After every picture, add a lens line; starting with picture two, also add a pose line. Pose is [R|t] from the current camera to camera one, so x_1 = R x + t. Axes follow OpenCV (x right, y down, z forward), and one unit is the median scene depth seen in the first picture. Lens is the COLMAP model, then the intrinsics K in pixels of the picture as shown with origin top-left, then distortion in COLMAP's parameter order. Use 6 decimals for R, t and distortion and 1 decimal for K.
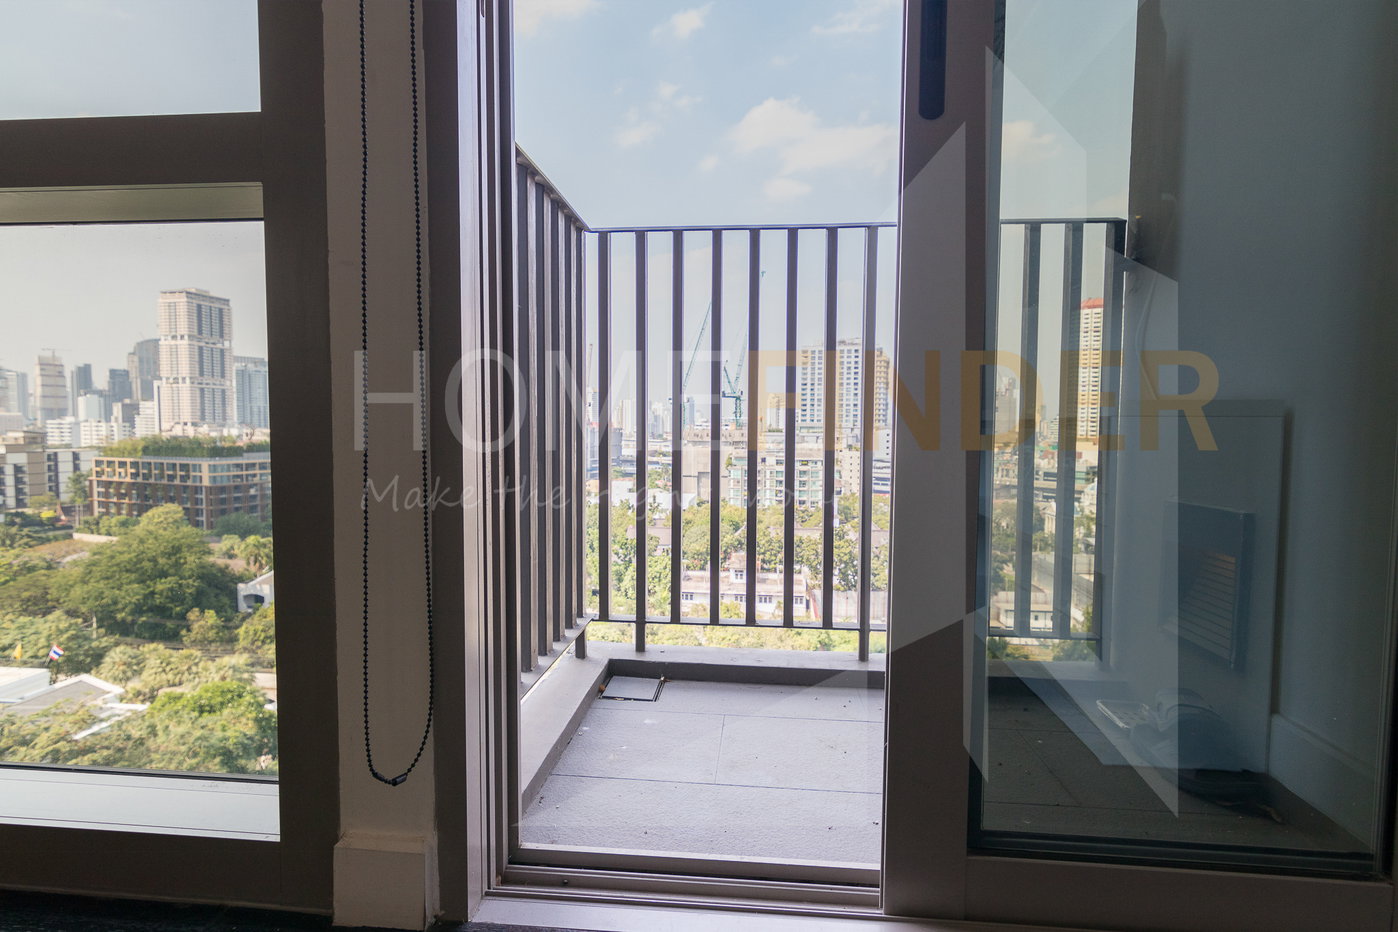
lens RADIAL K [[724.5, 0, 699.7], [0, 724.5, 462.3], [0, 0, 1]] dist [-0.002097, -0.000752]
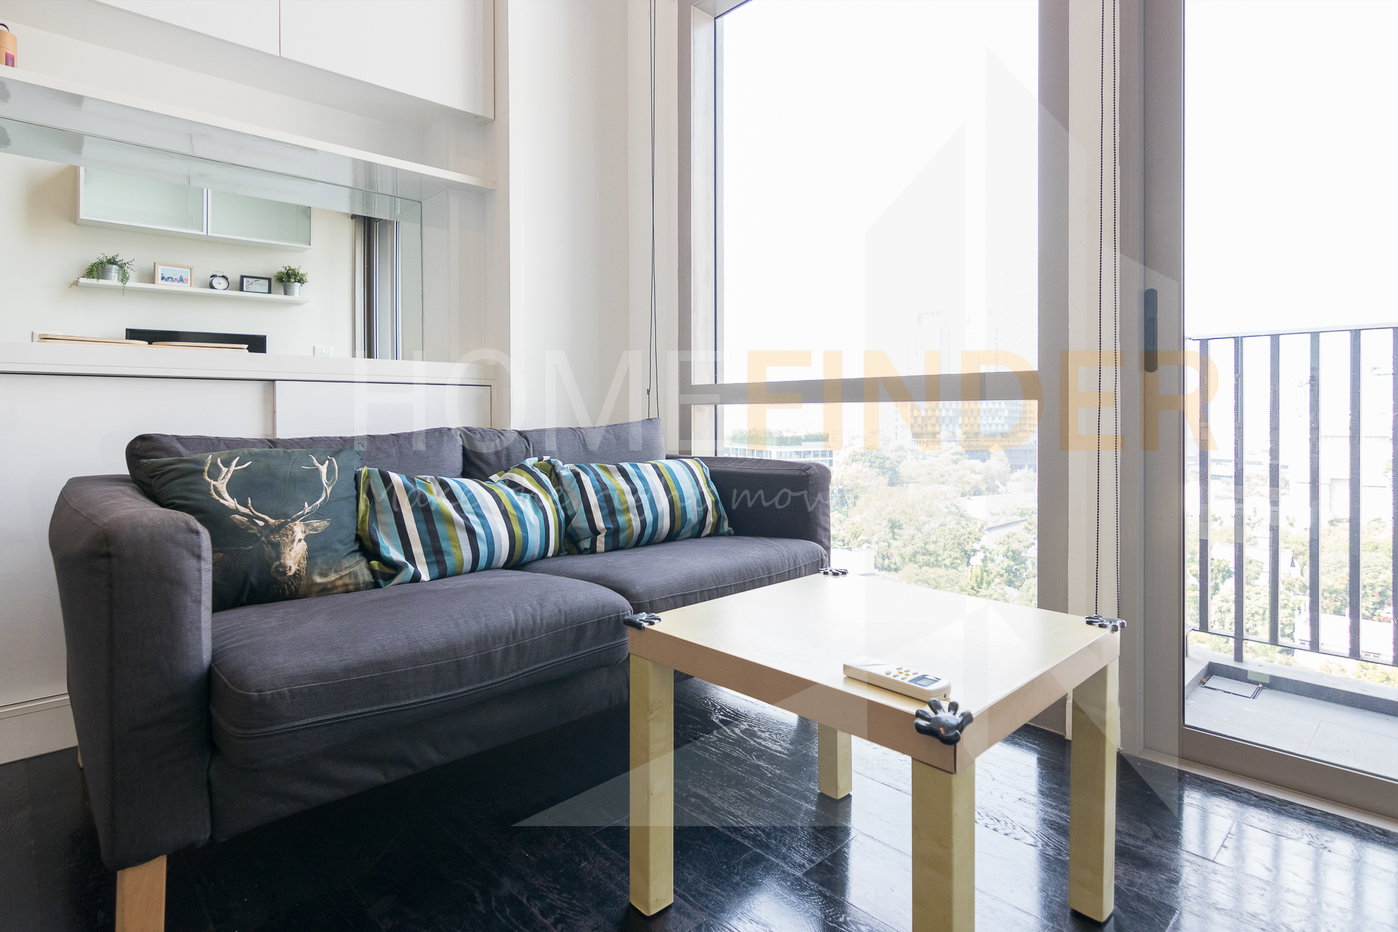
lens RADIAL K [[724.5, 0, 705.8], [0, 724.5, 414.0], [0, 0, 1]] dist [-0.002097, -0.000752]
pose [[0.757496, -0.005044, -0.652821, 0.042409], [-0.032383, 0.998449, -0.045289, -0.087705], [0.652036, 0.055446, 0.756158, -0.613729]]
